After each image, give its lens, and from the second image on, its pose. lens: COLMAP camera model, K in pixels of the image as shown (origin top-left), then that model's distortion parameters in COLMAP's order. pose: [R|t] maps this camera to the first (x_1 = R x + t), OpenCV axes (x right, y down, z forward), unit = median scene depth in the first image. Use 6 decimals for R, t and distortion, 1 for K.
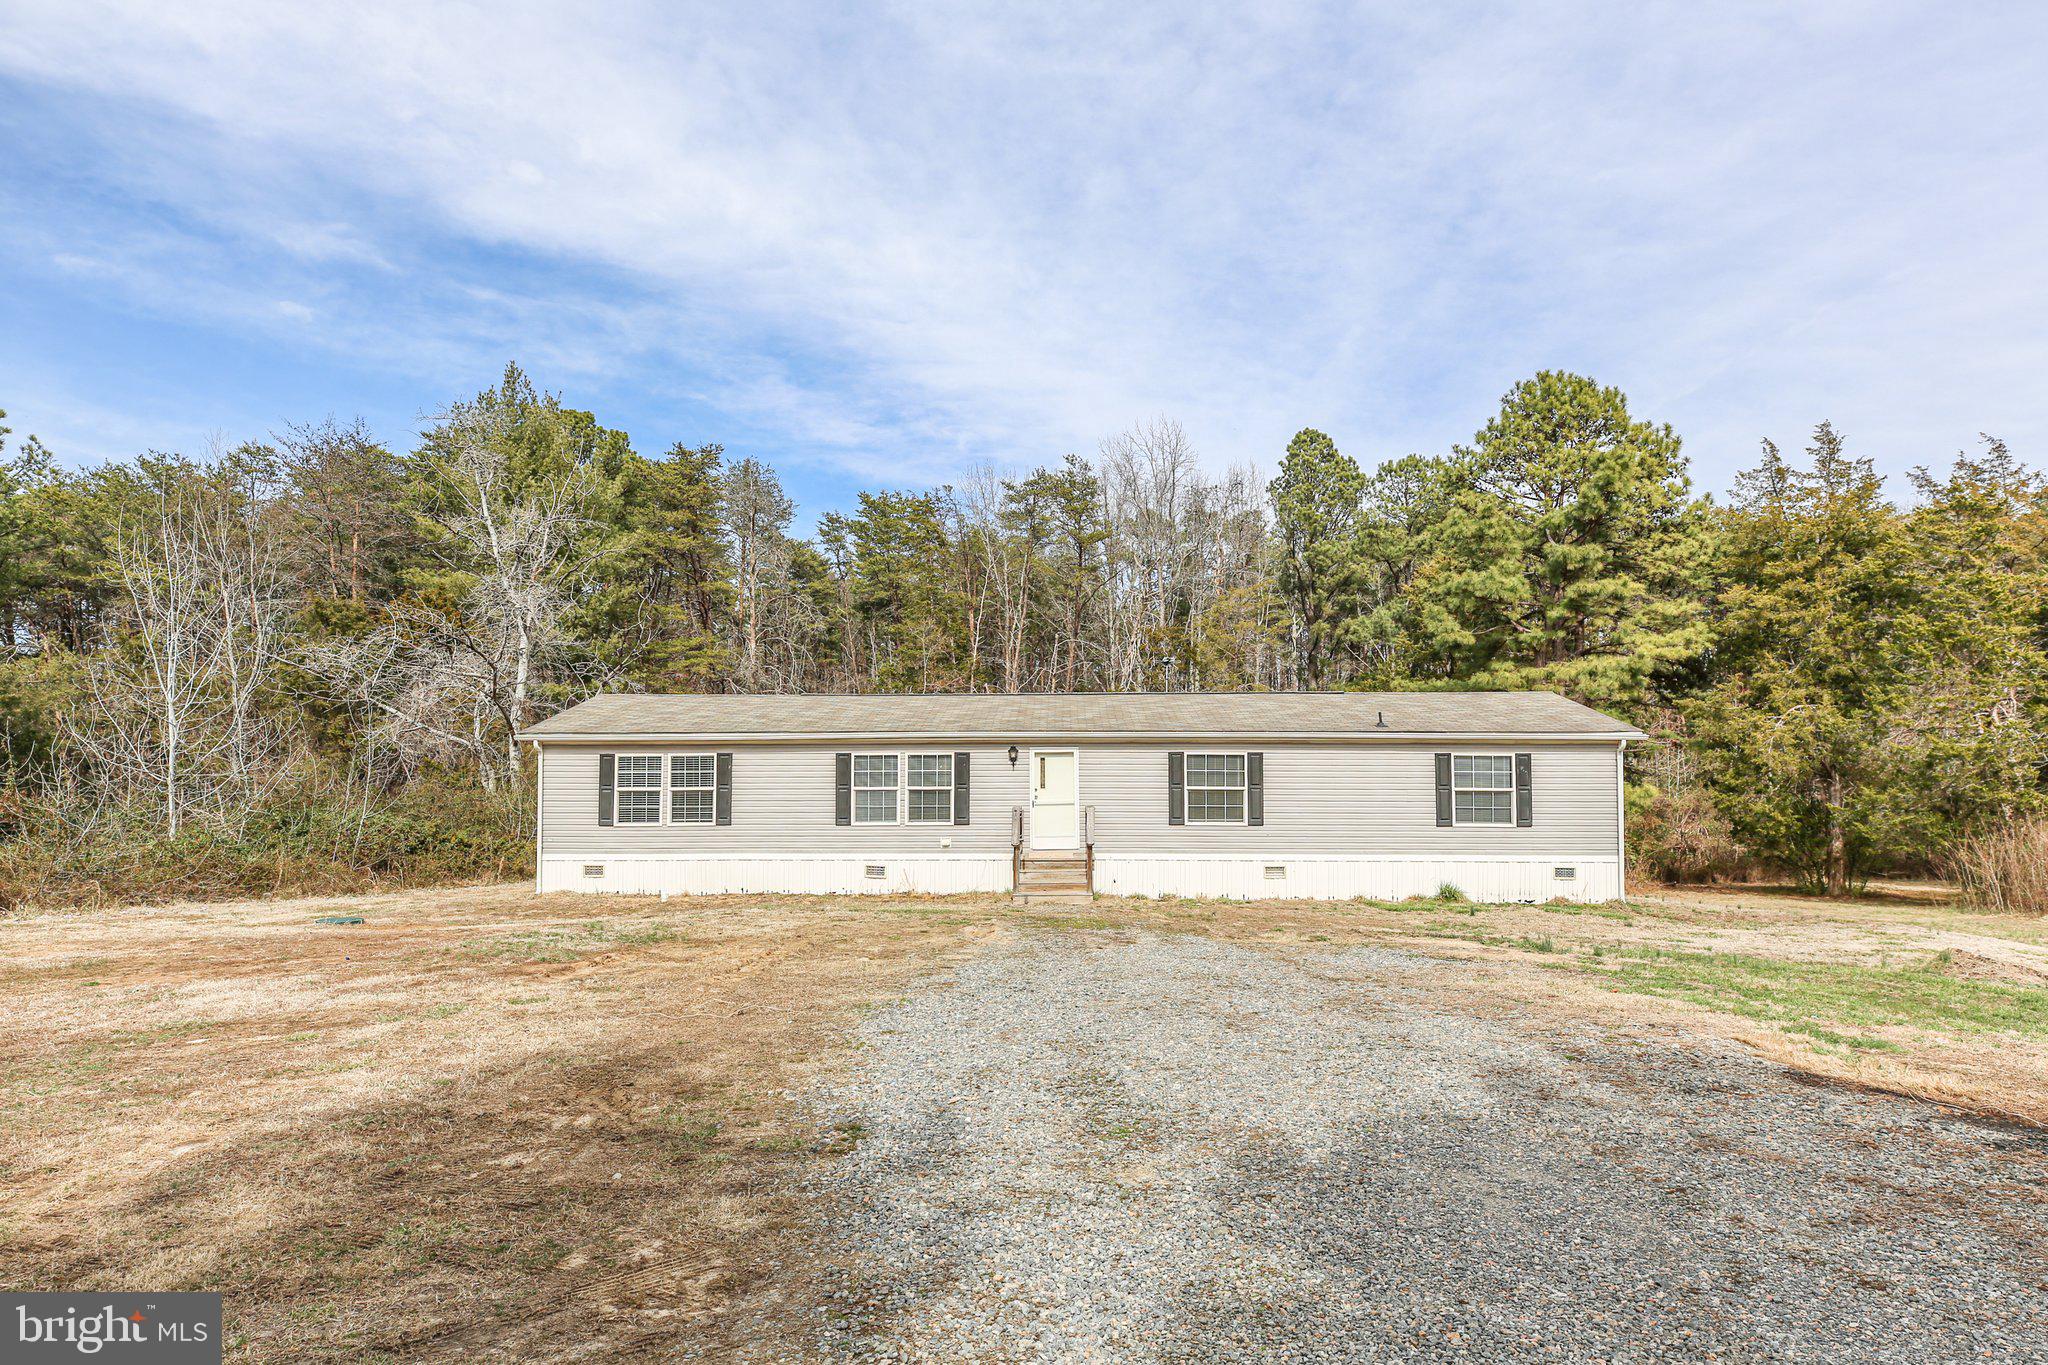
lens RADIAL K [[1284.9, 0, 1024.0], [0, 1284.9, 682.5], [0, 0, 1]] dist [-0.025293, -0.000923]
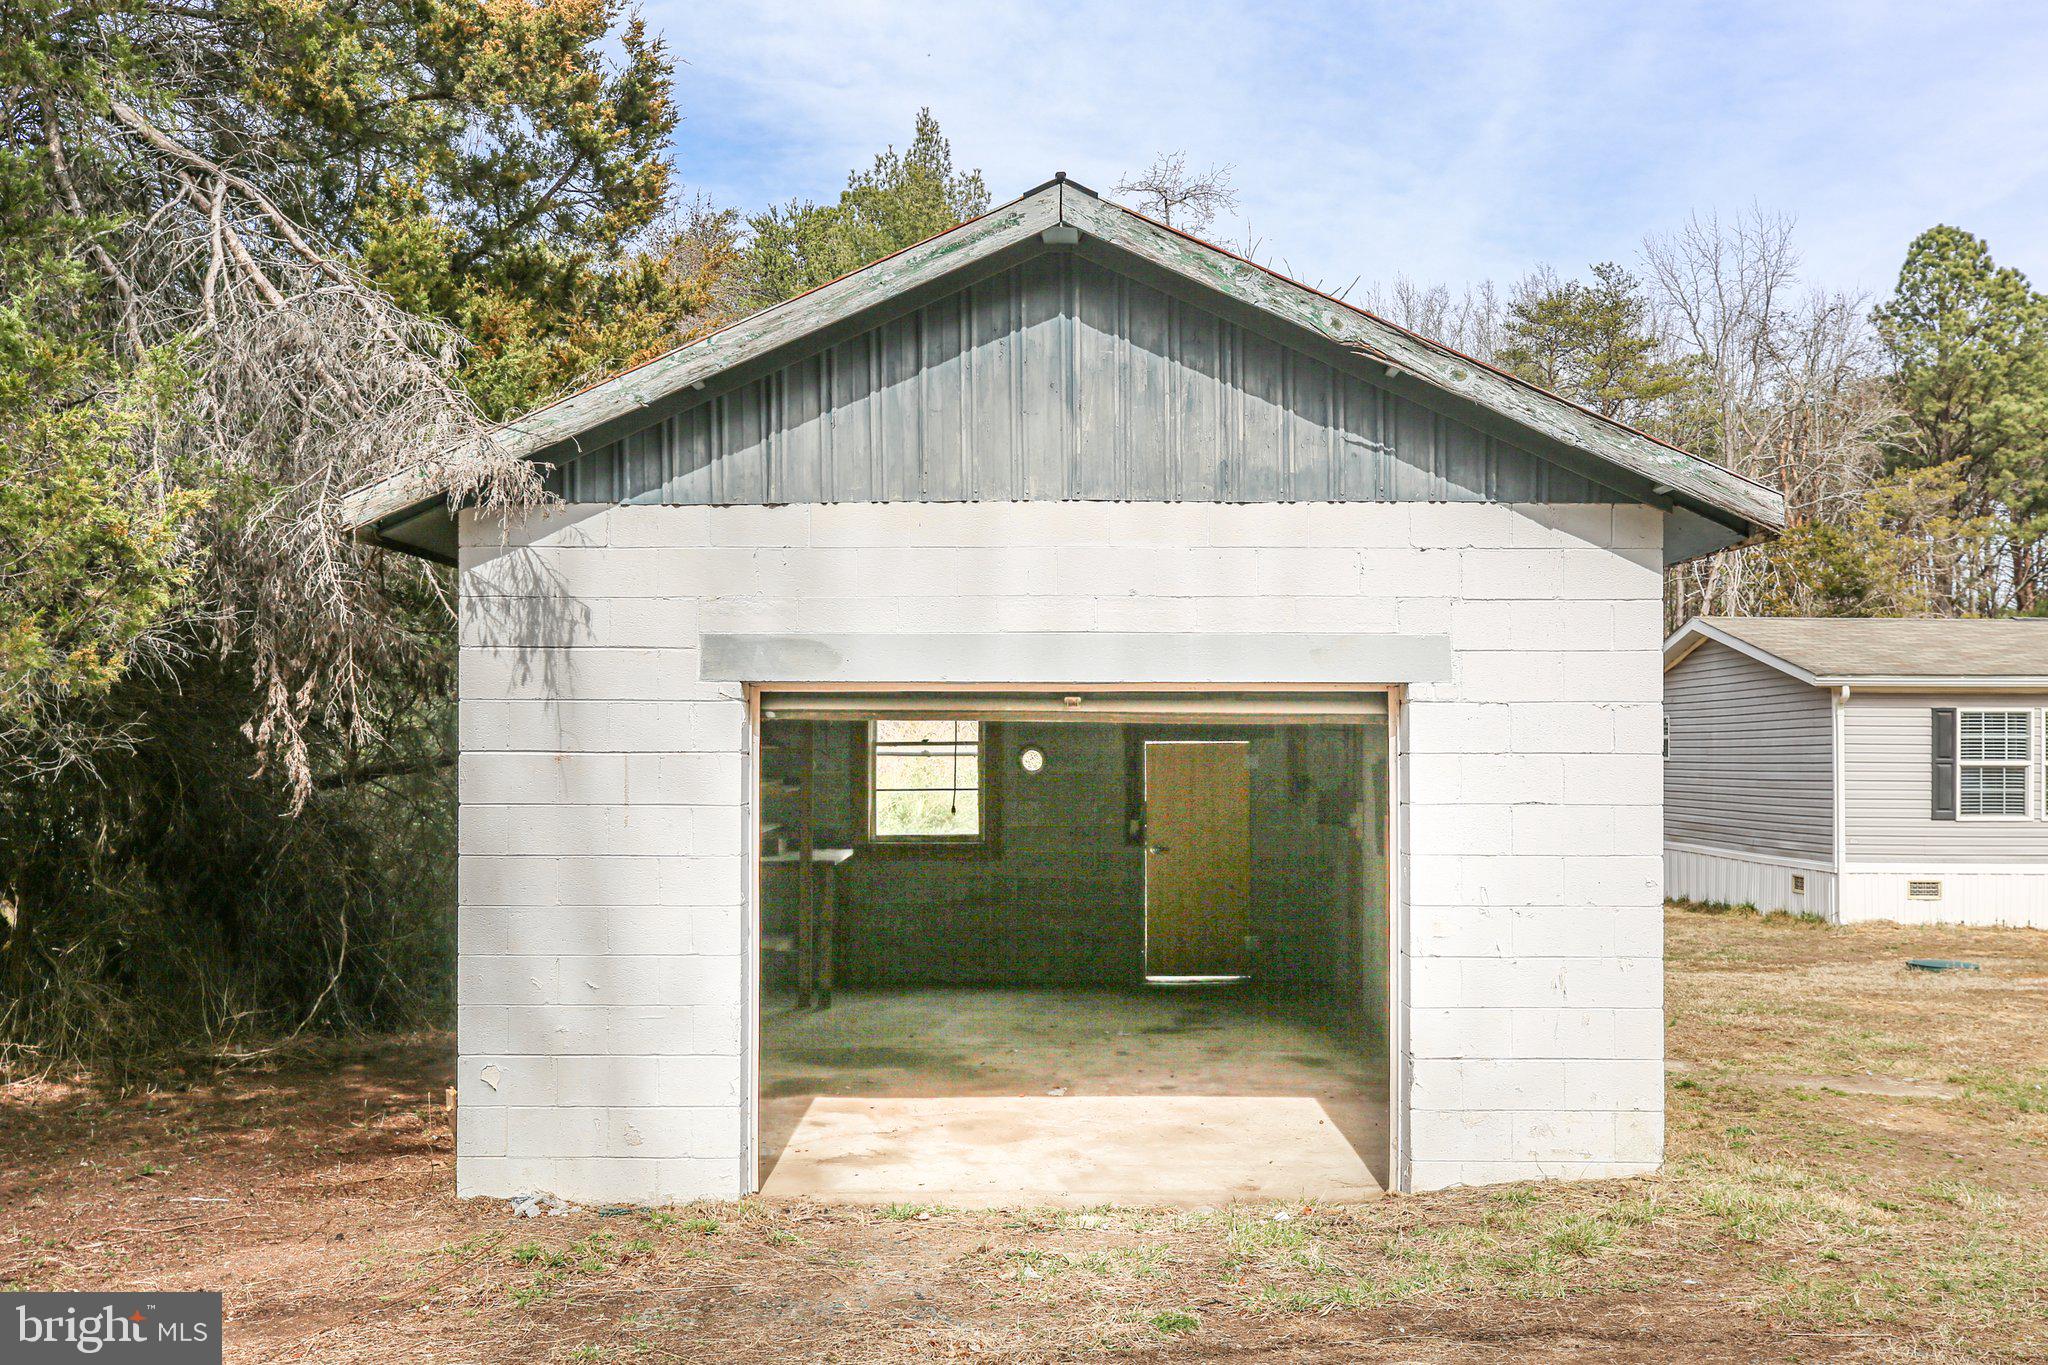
lens RADIAL K [[1847.3, 0, 1024.0], [0, 1847.3, 682.5], [0, 0, 1]] dist [-0.005753, -0.006024]
pose [[0.999883, 0.006208, -0.013995, -0.696286], [-0.005600, 0.999056, 0.043079, 0.005308], [0.014250, -0.042995, 0.998974, 0.065432]]
